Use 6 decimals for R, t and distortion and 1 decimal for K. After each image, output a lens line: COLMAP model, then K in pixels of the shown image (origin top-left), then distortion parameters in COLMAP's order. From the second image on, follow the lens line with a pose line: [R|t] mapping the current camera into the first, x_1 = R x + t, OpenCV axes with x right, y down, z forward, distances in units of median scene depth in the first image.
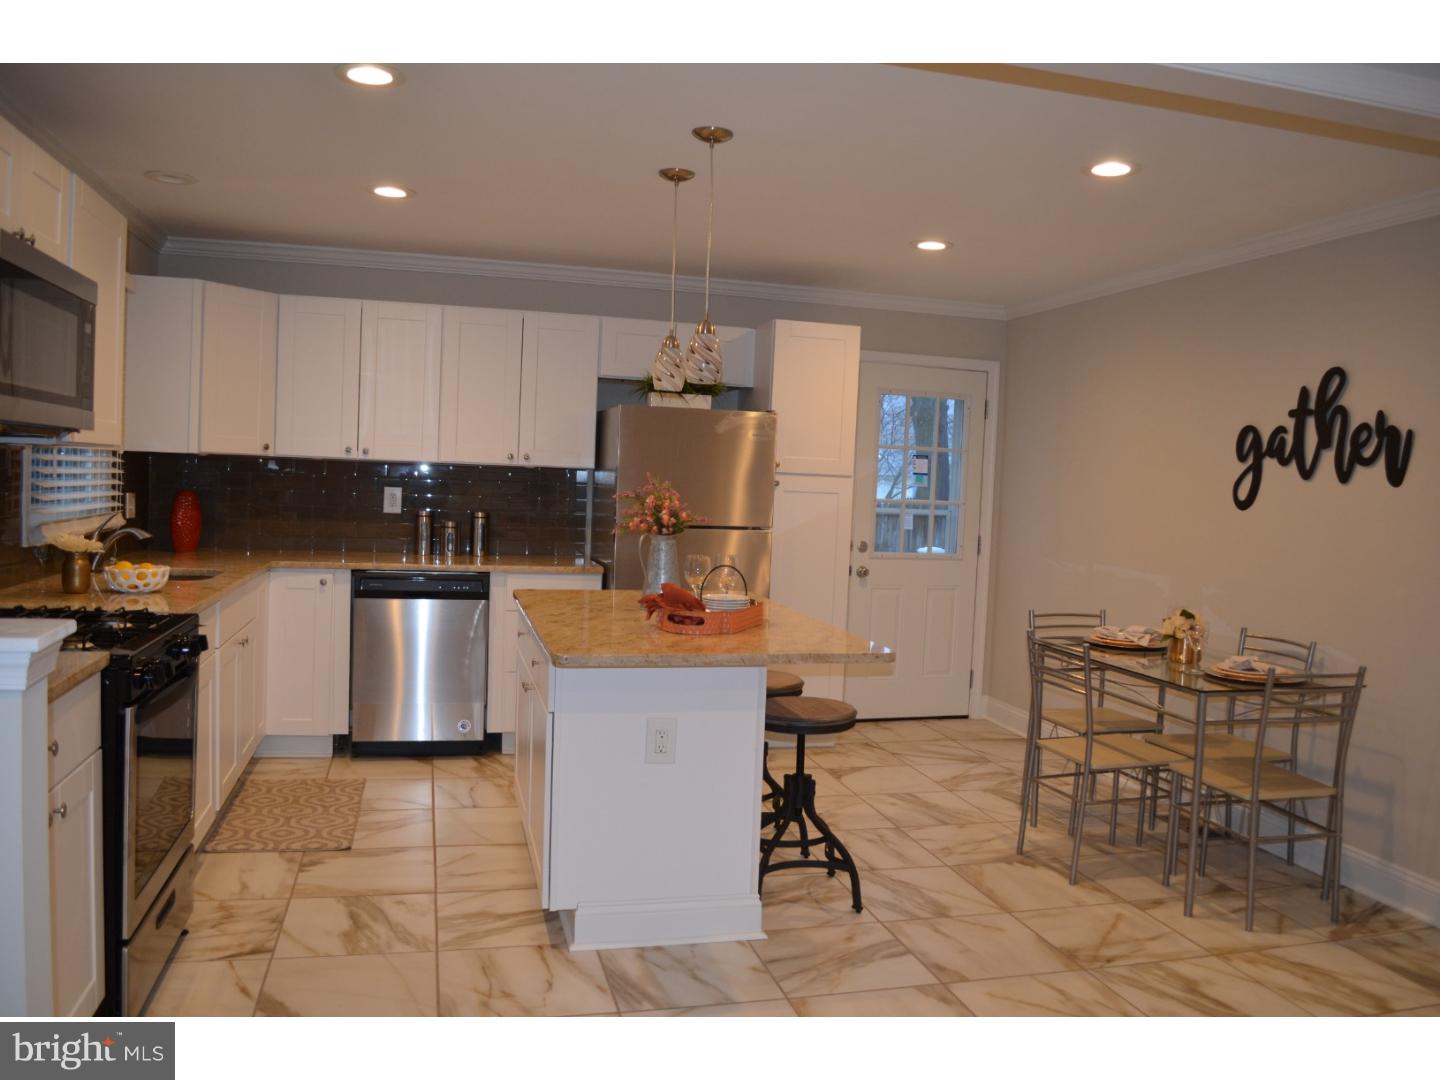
lens RADIAL K [[1136.2, 0, 720.0], [0, 1136.2, 540.0], [0, 0, 1]] dist [-0.073358, -0.004430]
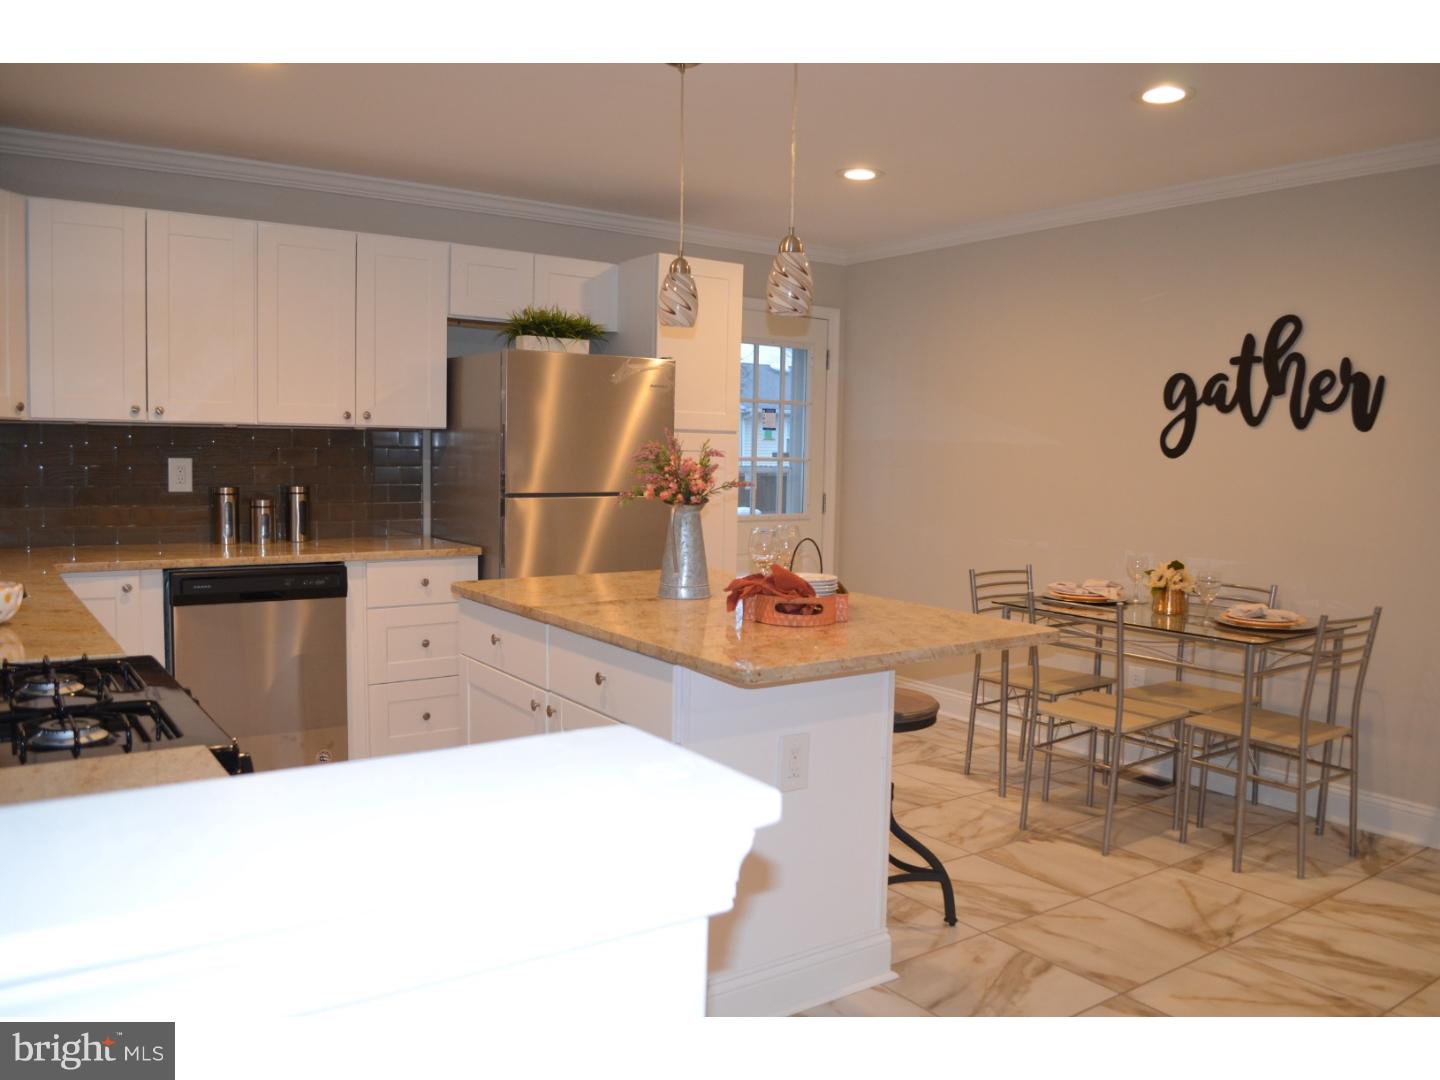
lens RADIAL K [[1136.2, 0, 720.0], [0, 1136.2, 540.0], [0, 0, 1]] dist [-0.073358, -0.004430]
pose [[0.935698, -0.050205, 0.349212, -0.300573], [0.038346, 0.998432, 0.040793, -0.011178], [-0.350712, -0.024779, 0.936156, 0.222608]]
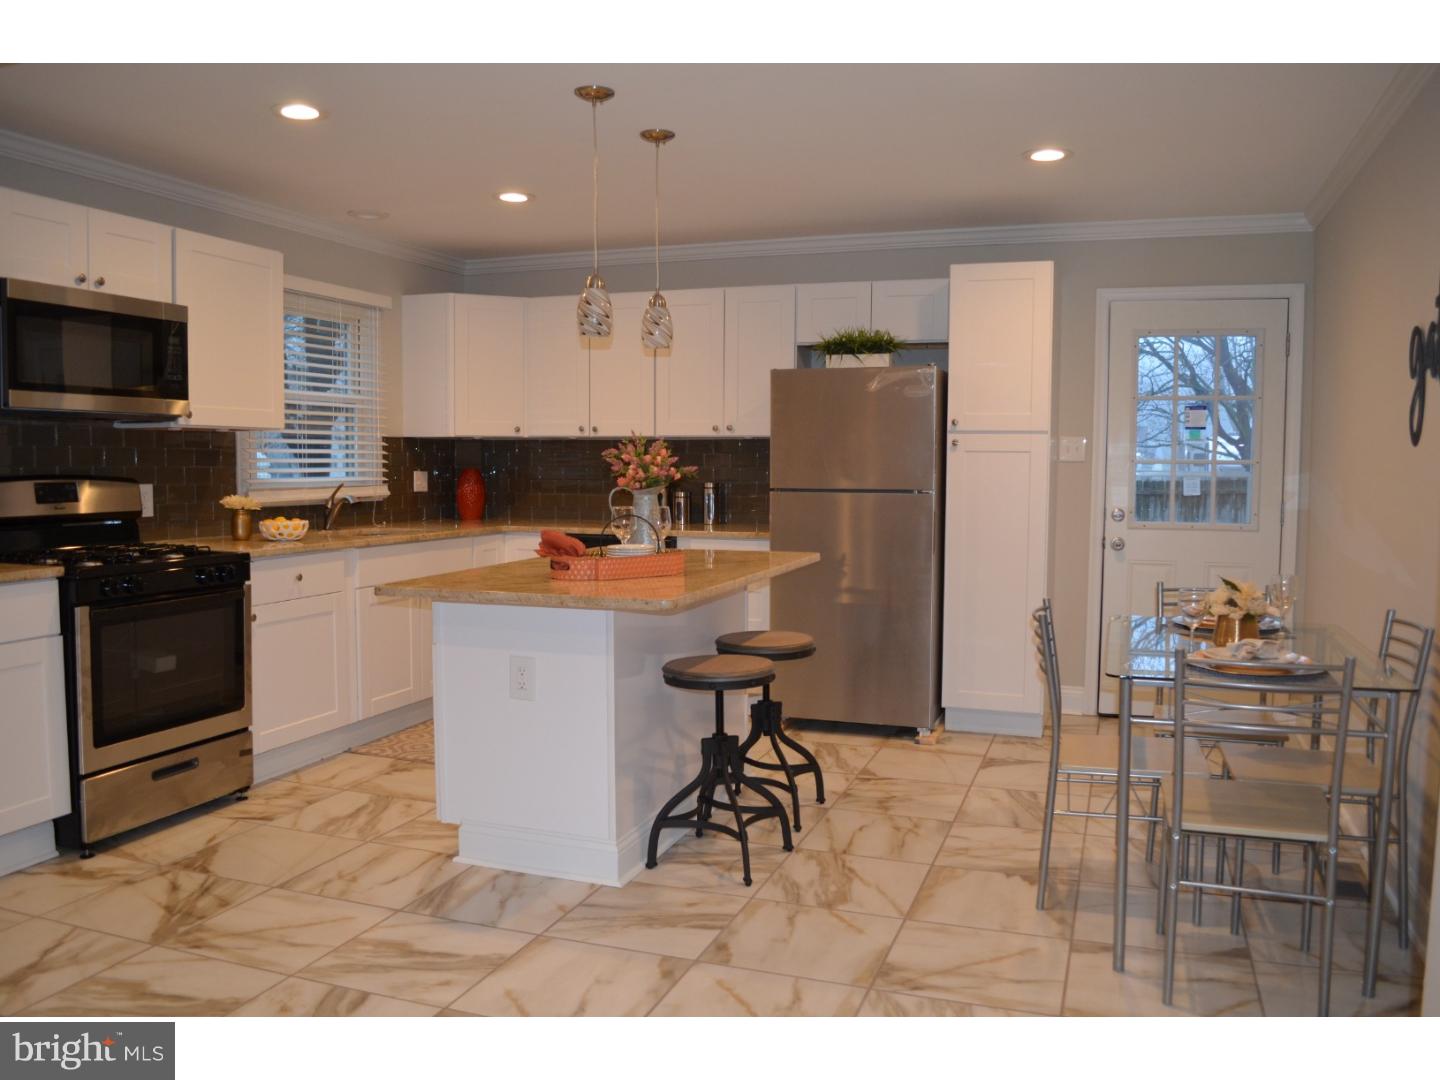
lens RADIAL K [[1136.2, 0, 720.0], [0, 1136.2, 540.0], [0, 0, 1]] dist [-0.073358, -0.004430]
pose [[0.822446, 0.005070, -0.568821, 0.566341], [-0.003512, 0.999986, 0.003835, 0.035060], [0.568833, -0.001157, 0.822452, 0.190075]]
